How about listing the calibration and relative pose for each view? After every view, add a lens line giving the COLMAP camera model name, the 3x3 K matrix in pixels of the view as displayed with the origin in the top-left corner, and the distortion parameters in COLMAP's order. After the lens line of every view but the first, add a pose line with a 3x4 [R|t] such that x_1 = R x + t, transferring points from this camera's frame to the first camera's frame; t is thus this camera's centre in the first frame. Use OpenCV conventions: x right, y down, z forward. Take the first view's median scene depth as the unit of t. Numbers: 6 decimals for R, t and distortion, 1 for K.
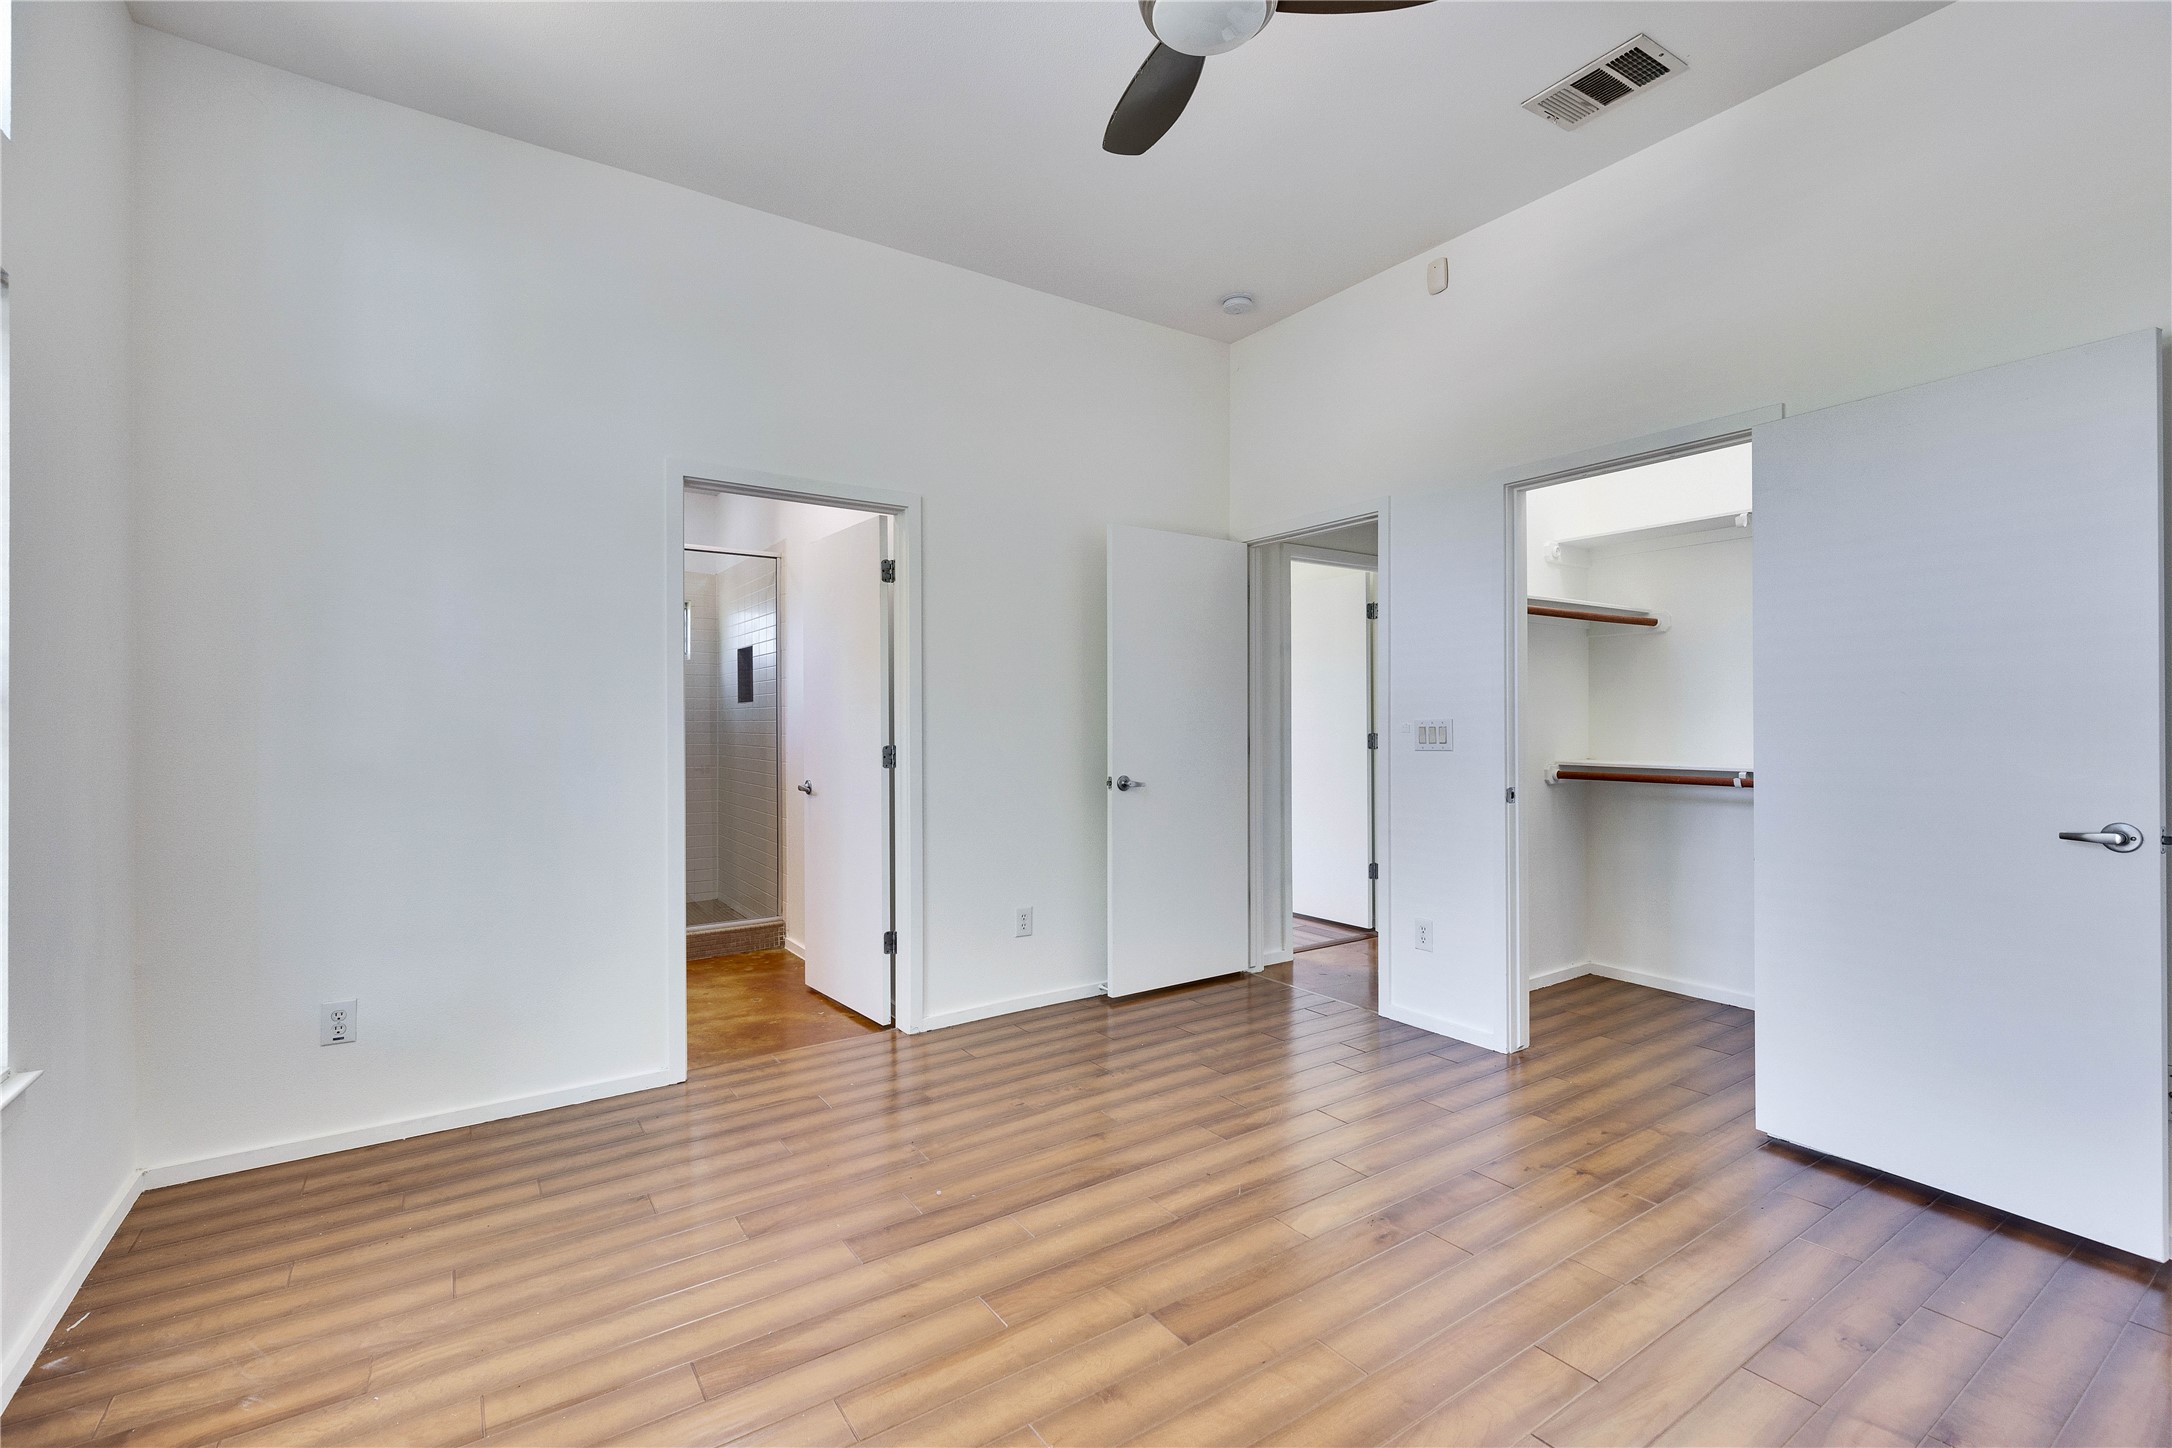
lens RADIAL K [[974.3, 0, 1090.1], [0, 974.3, 727.4], [0, 0, 1]] dist [0.002056, -0.000013]
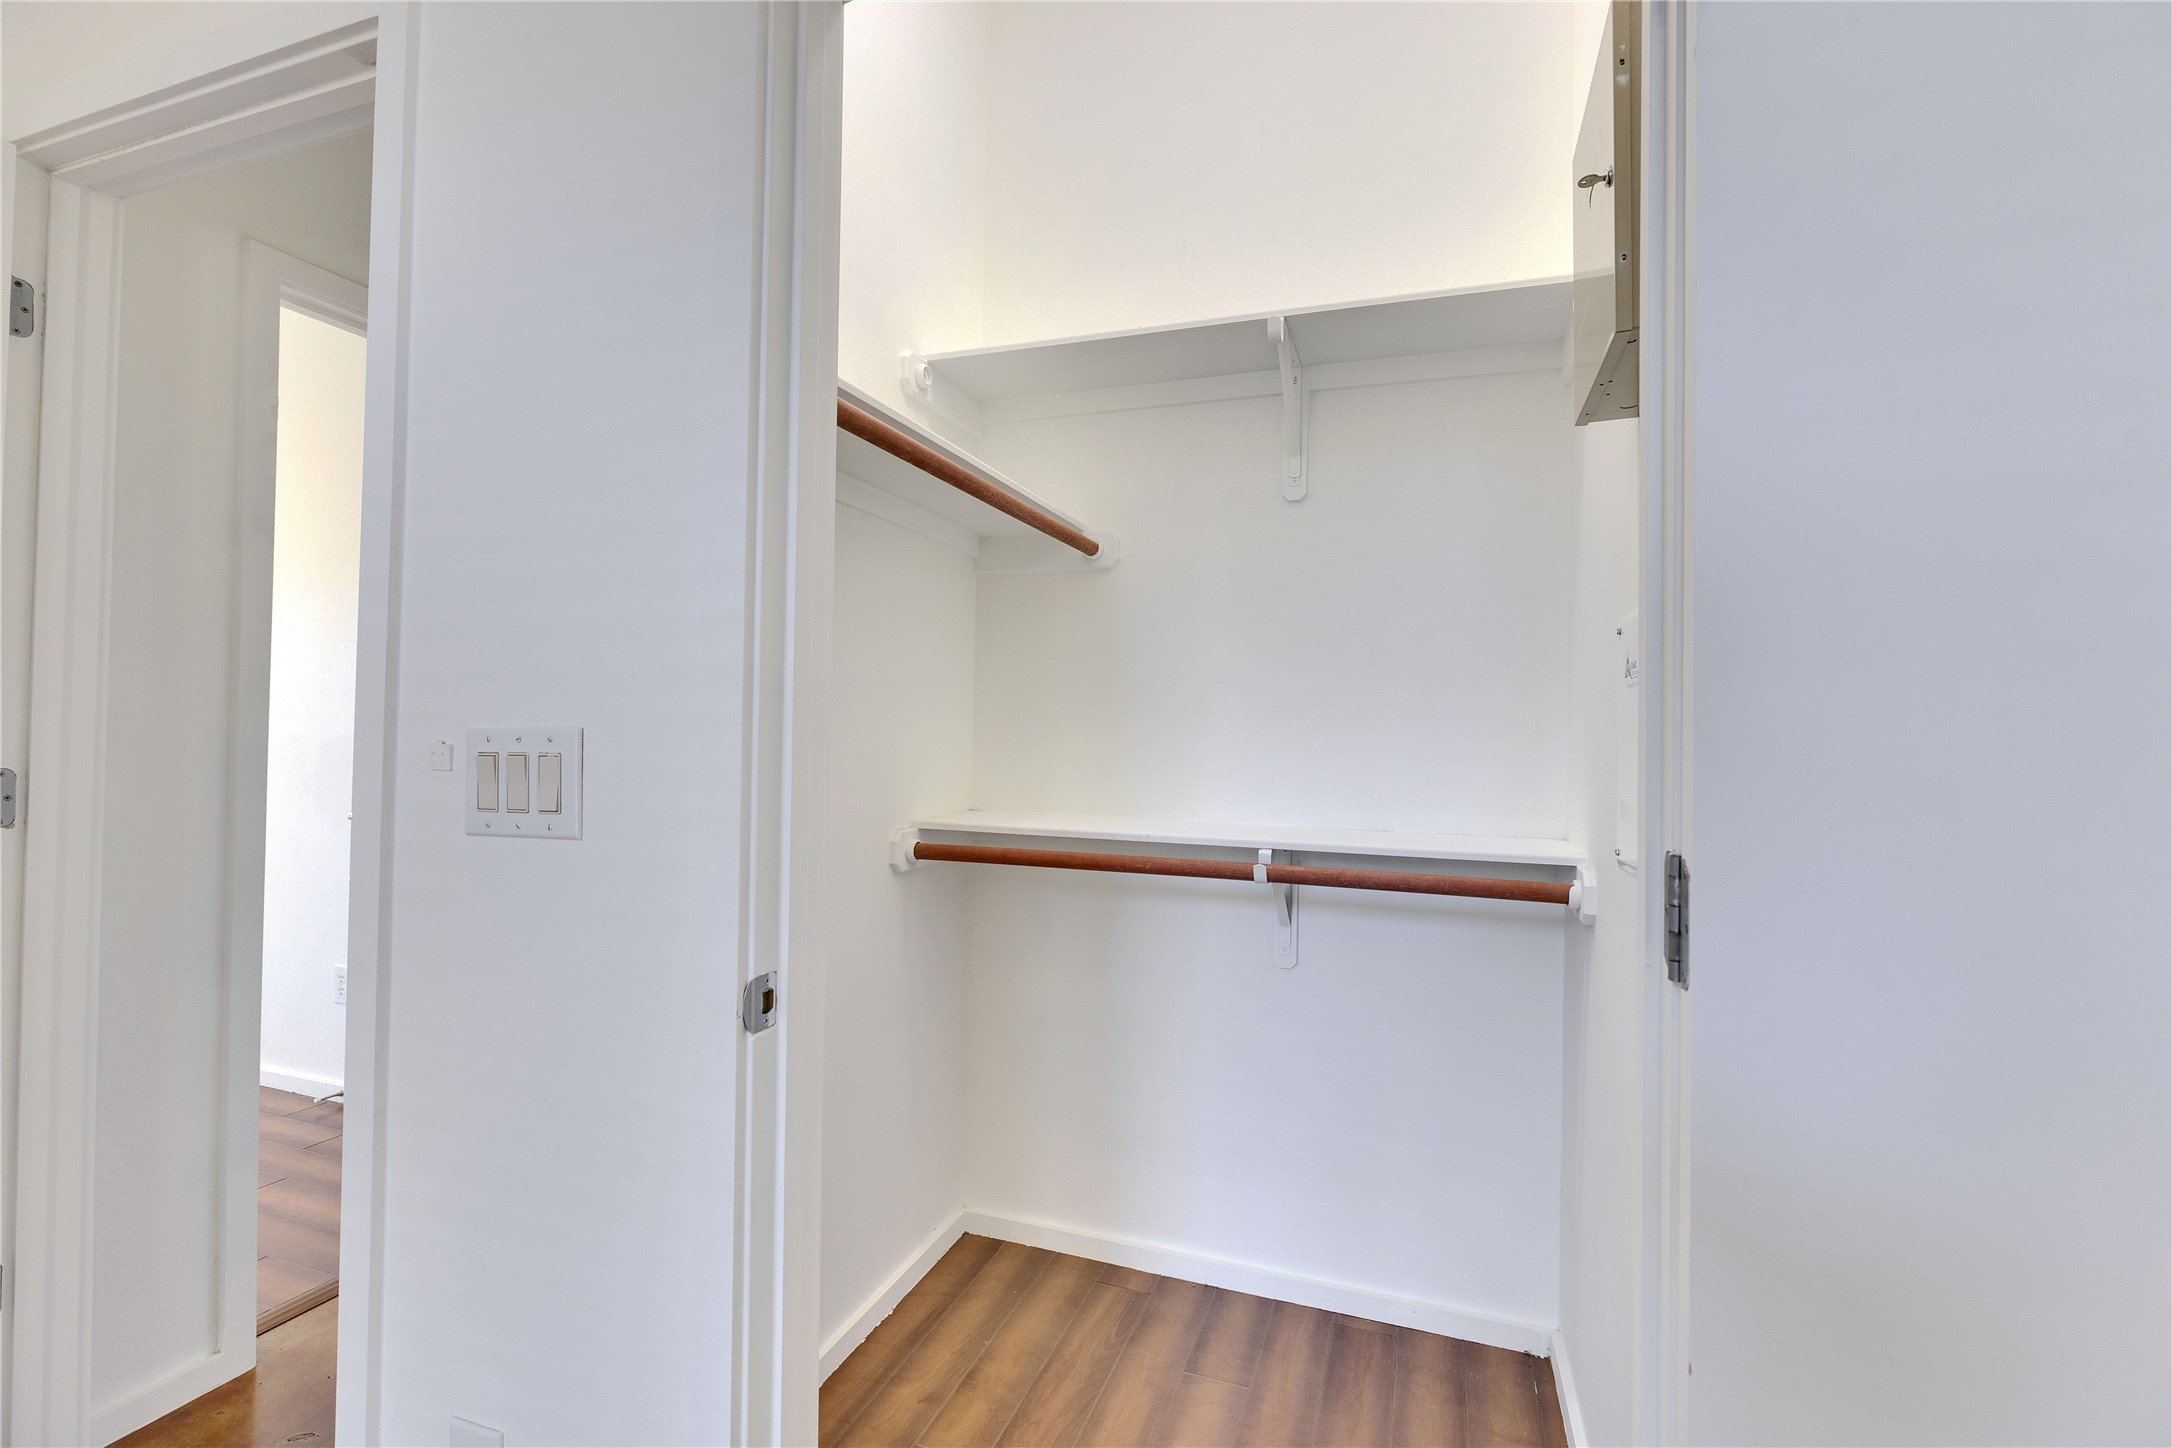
lens RADIAL K [[974.3, 0, 1087.3], [0, 974.3, 723.5], [0, 0, 1]] dist [0.002056, -0.000013]
pose [[0.814640, 0.021833, 0.579555, 0.314961], [-0.020009, 0.999754, -0.009537, -0.009897], [-0.579621, -0.003827, 0.814877, 0.655983]]
